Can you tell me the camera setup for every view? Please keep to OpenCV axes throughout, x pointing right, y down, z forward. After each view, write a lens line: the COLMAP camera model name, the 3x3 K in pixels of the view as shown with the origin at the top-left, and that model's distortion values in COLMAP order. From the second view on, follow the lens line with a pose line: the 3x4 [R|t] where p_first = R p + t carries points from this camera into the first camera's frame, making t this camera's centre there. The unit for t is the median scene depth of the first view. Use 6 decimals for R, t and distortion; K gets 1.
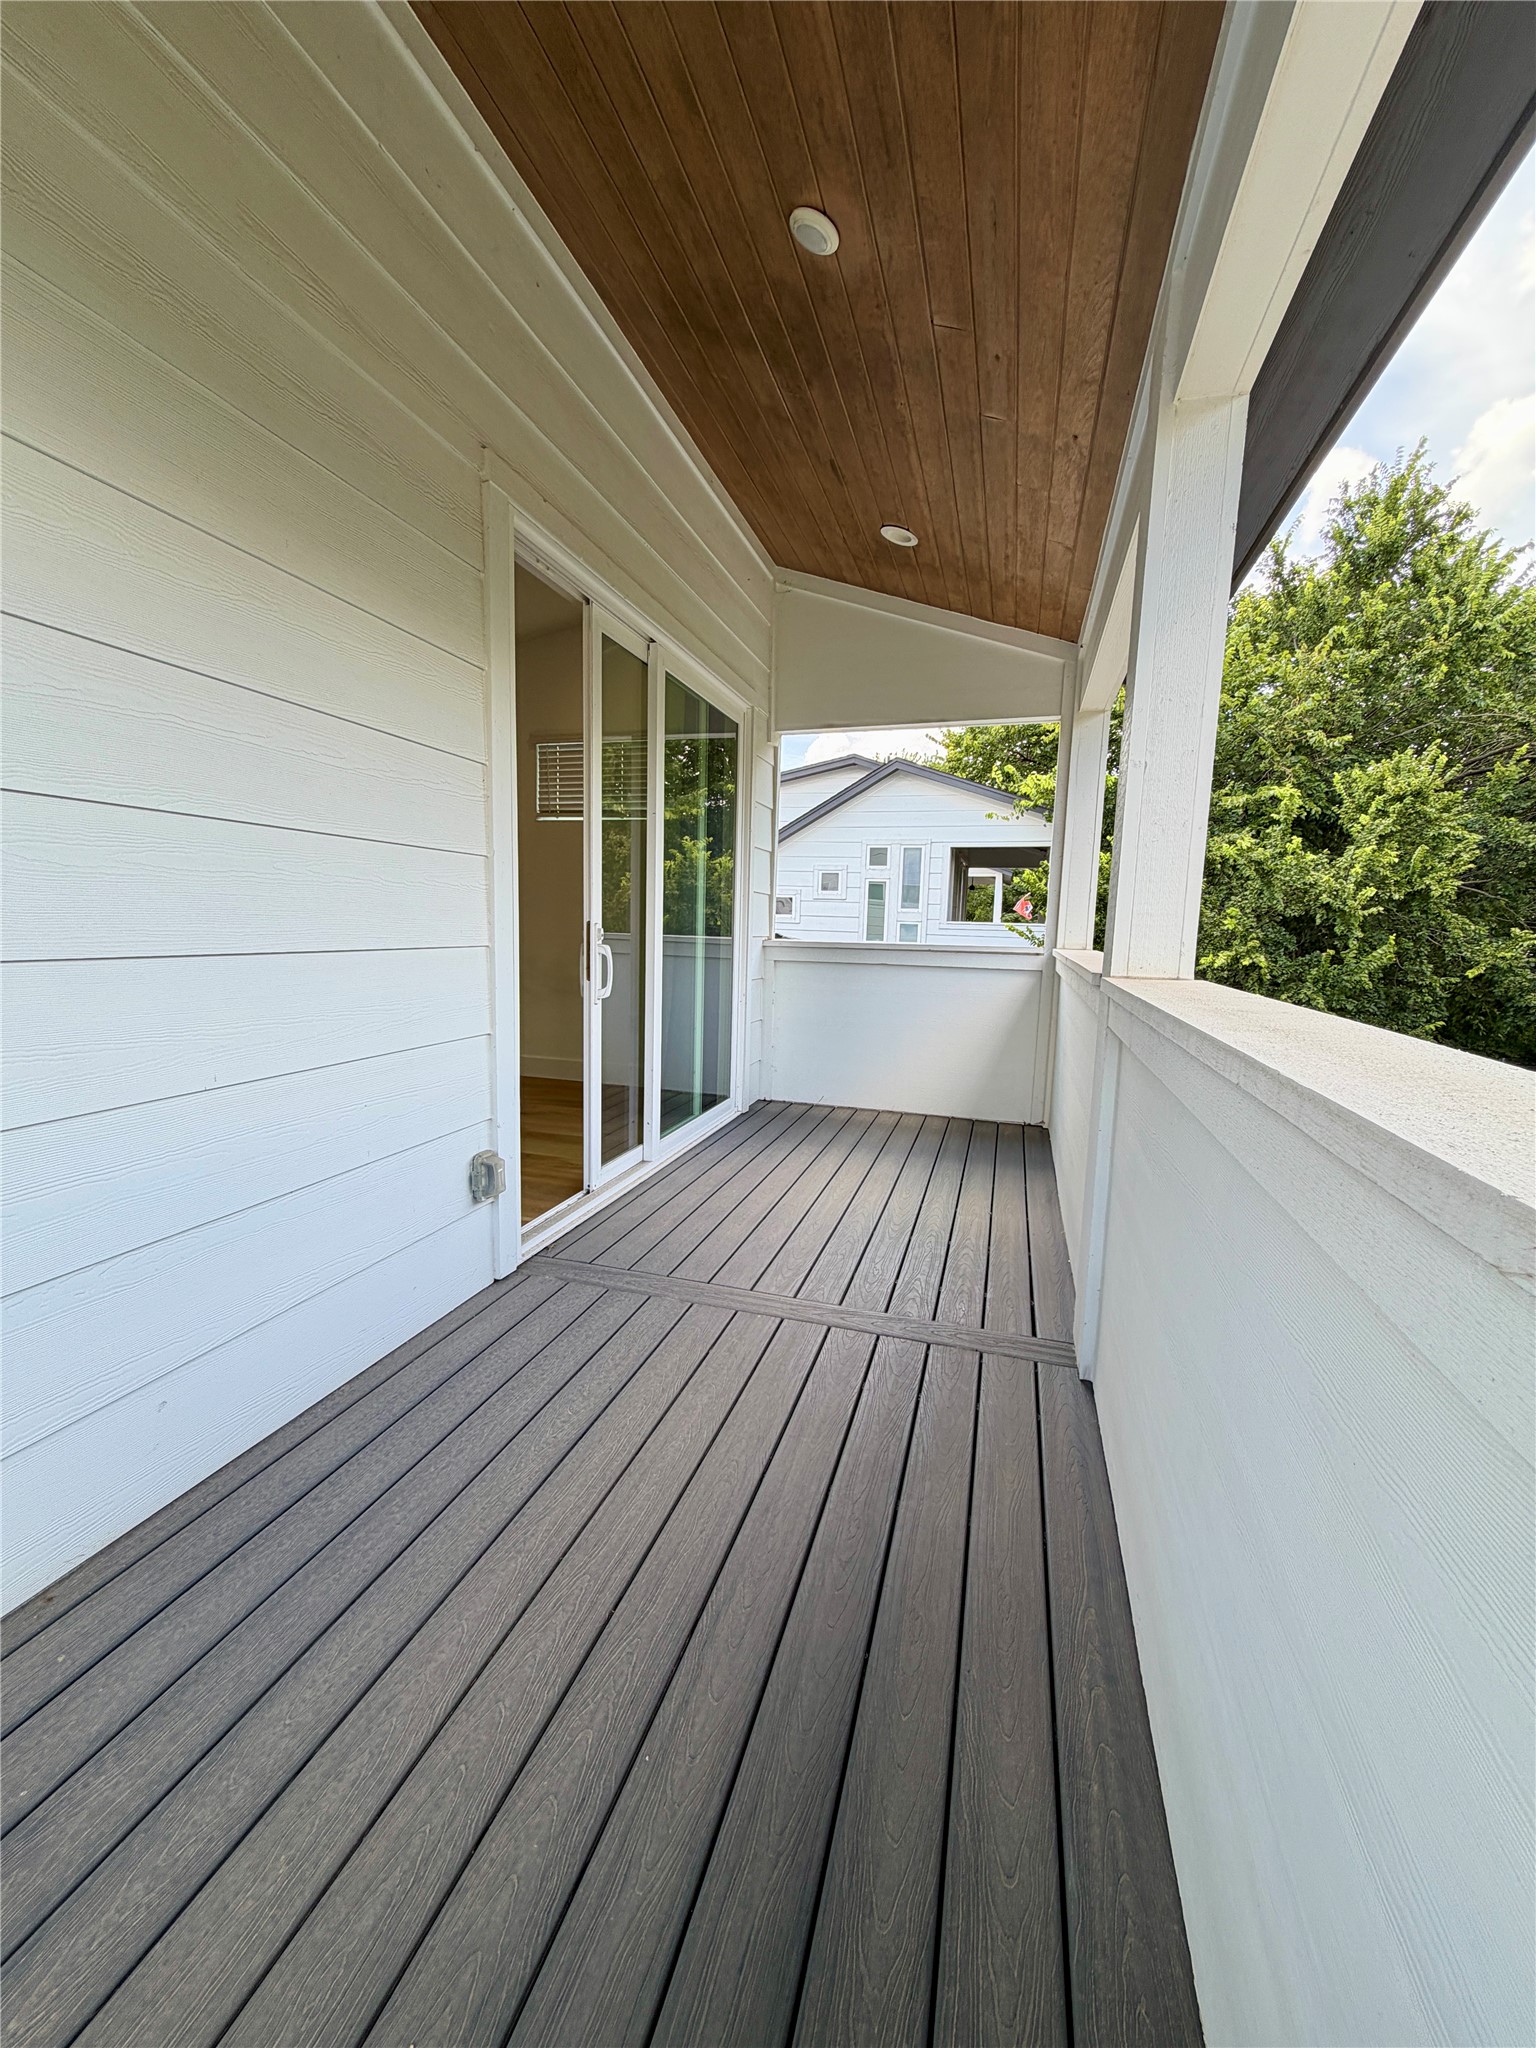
lens RADIAL K [[814.5, 0, 766.4], [0, 814.5, 1027.9], [0, 0, 1]] dist [0.001164, 0.000055]
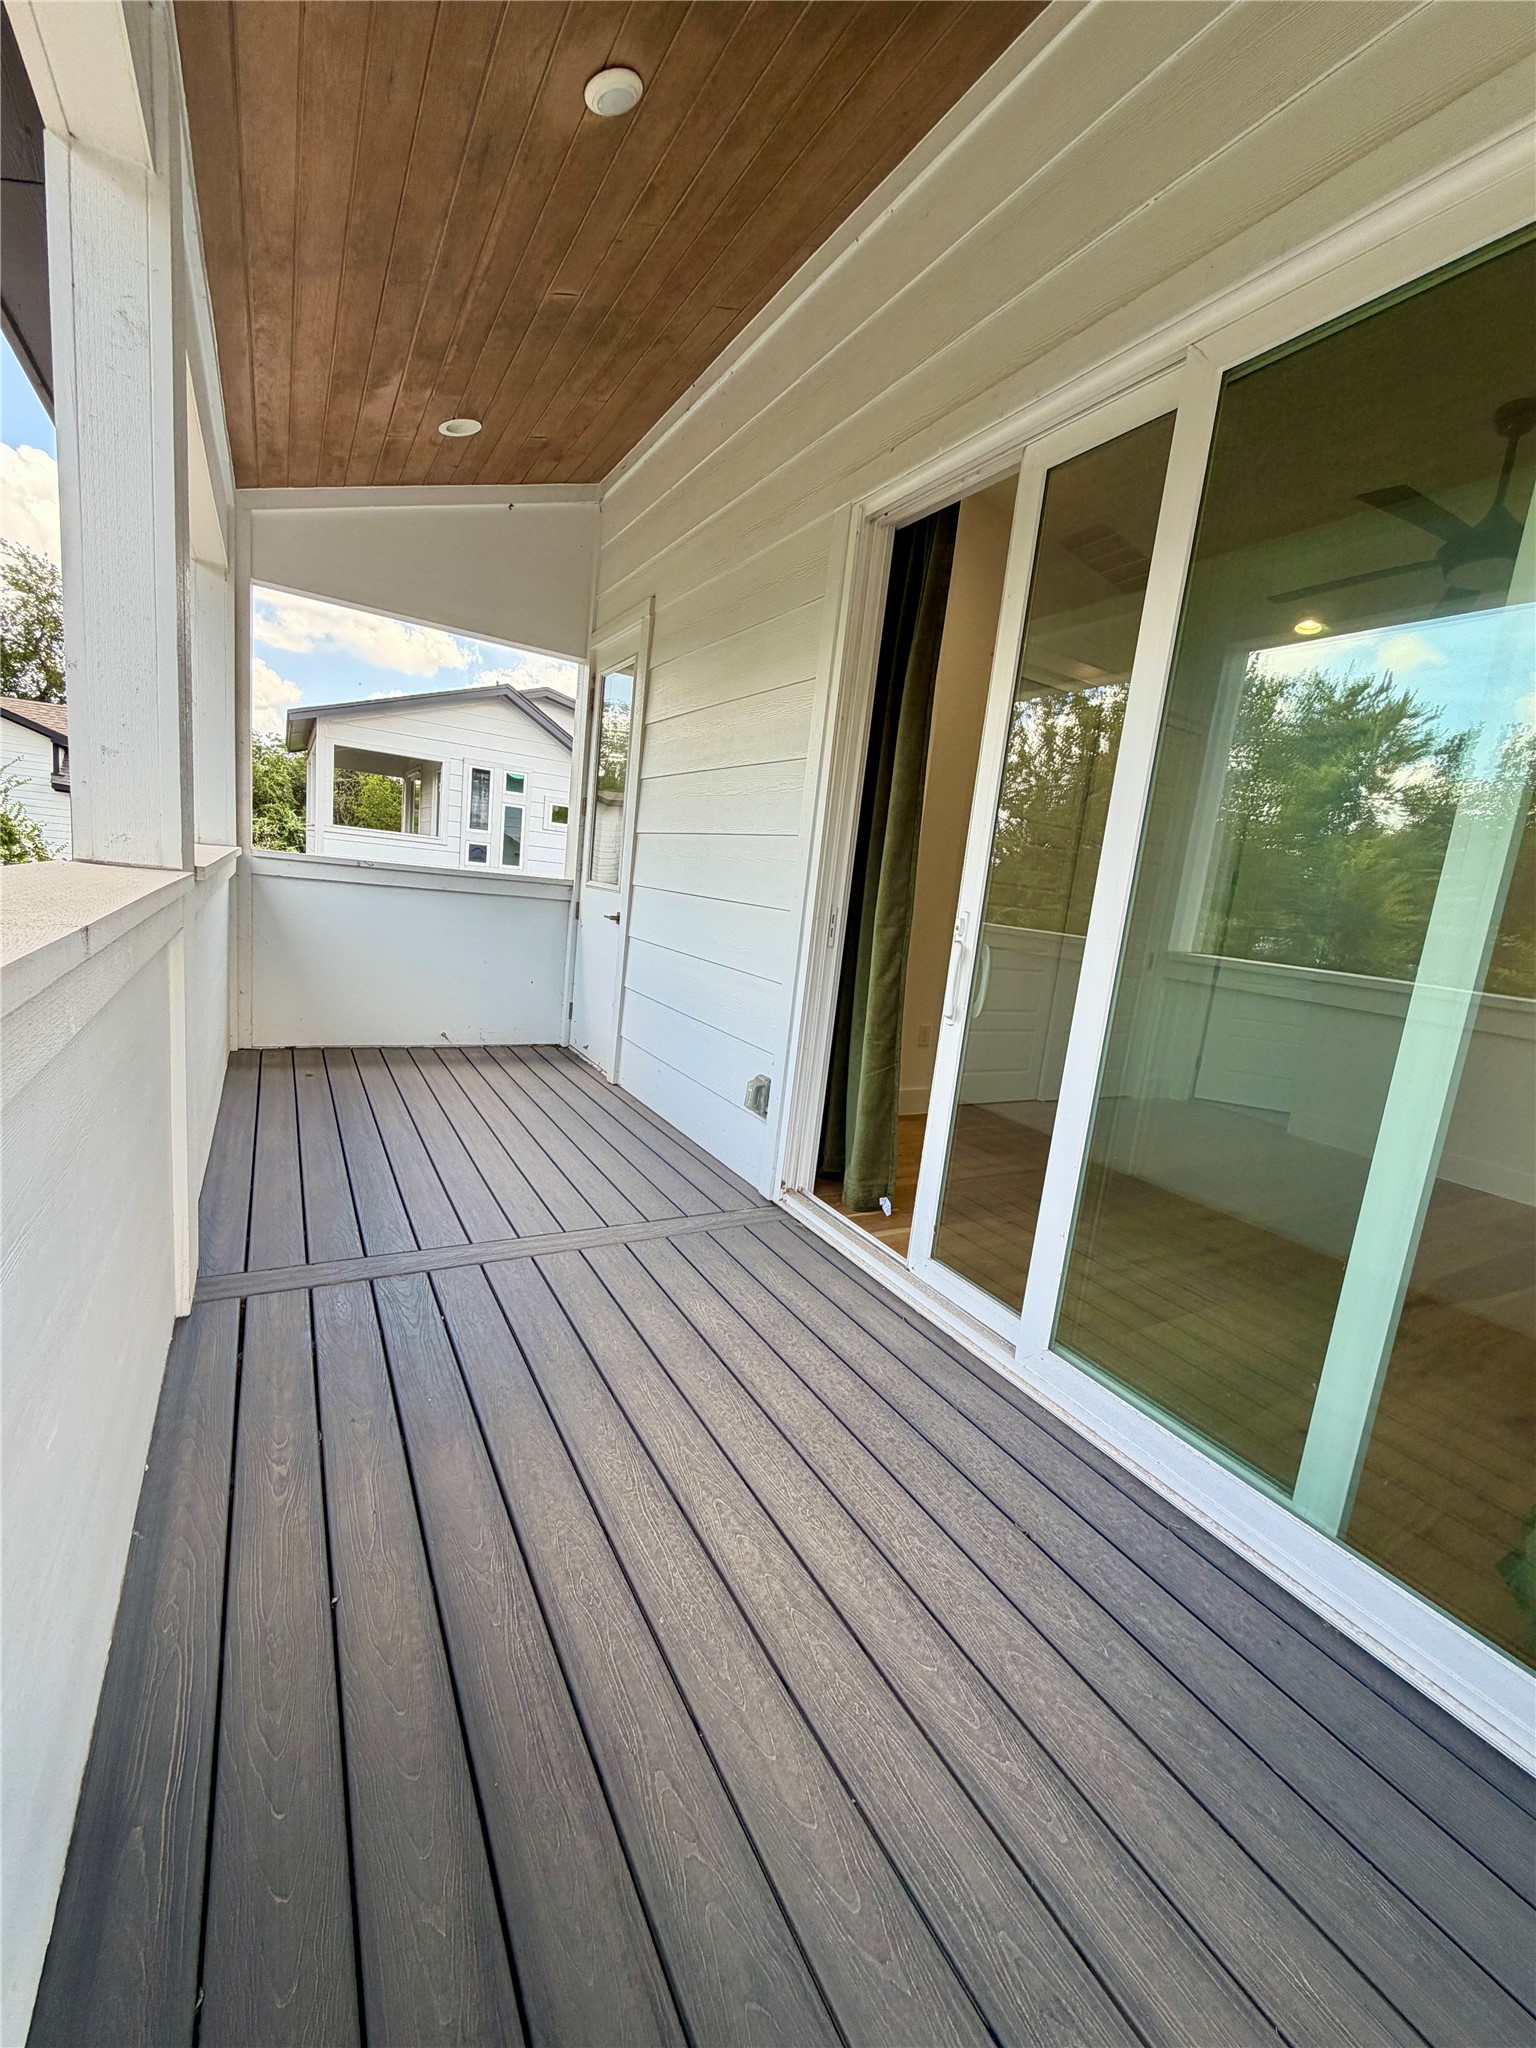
lens RADIAL K [[814.5, 0, 767.1], [0, 814.5, 1021.2], [0, 0, 1]] dist [0.001164, 0.000055]
pose [[-0.674535, 0.026522, -0.737766, 0.407519], [-0.214624, 0.949145, 0.230350, -0.155444], [0.706356, 0.313721, -0.634539, 1.287102]]
